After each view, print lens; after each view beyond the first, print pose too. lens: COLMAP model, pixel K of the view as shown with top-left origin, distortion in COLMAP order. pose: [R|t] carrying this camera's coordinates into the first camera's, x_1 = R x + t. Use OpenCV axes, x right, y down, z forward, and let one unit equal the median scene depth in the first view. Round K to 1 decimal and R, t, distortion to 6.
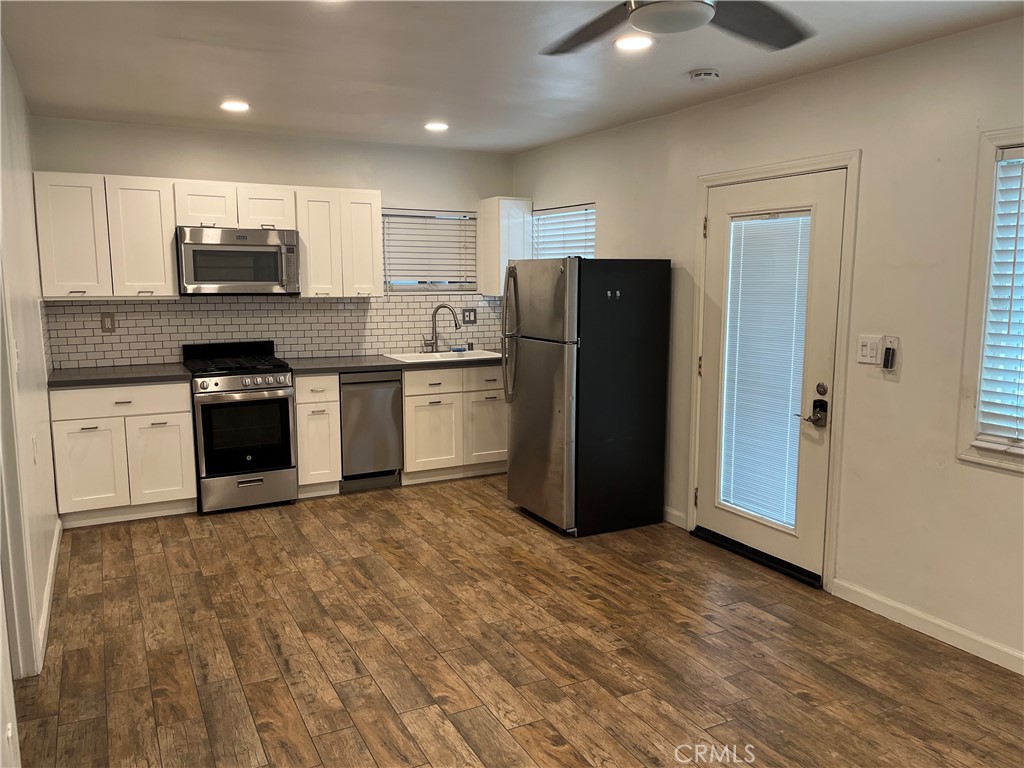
lens RADIAL K [[782.4, 0, 508.3], [0, 782.4, 385.3], [0, 0, 1]] dist [0.056558, -0.068194]
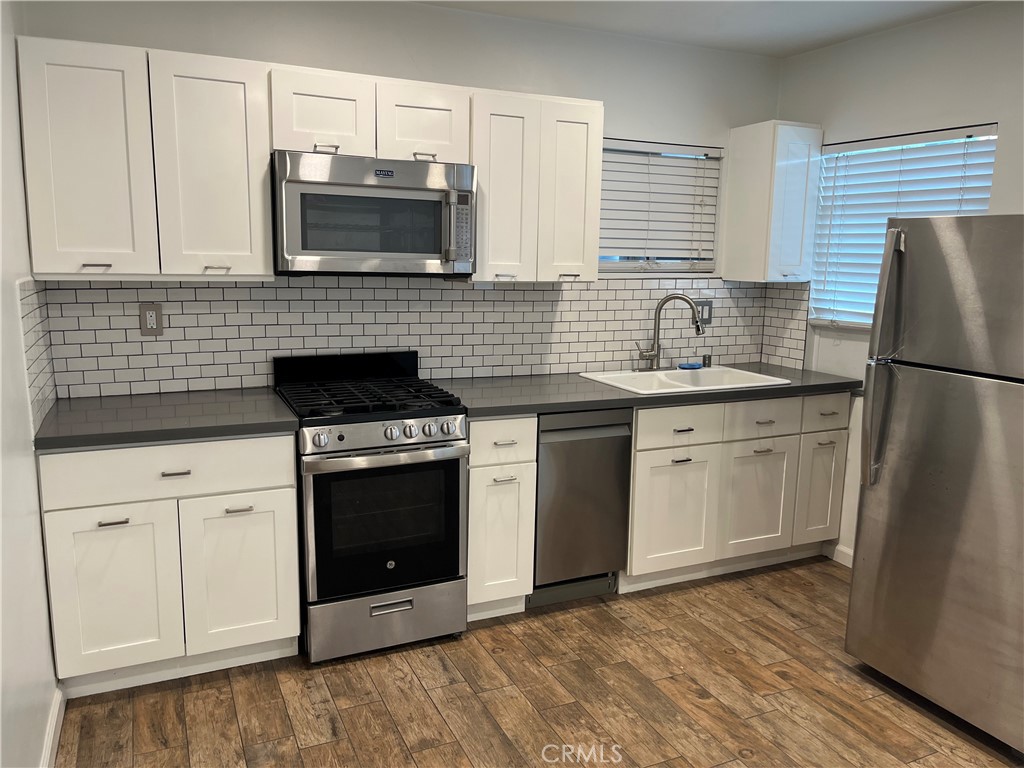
lens RADIAL K [[782.4, 0, 513.0], [0, 782.4, 382.9], [0, 0, 1]] dist [0.056558, -0.068194]
pose [[0.998869, 0.025598, -0.040076, -0.234964], [-0.024529, 0.999336, 0.026942, -0.059147], [0.040739, -0.025929, 0.998833, 0.467347]]
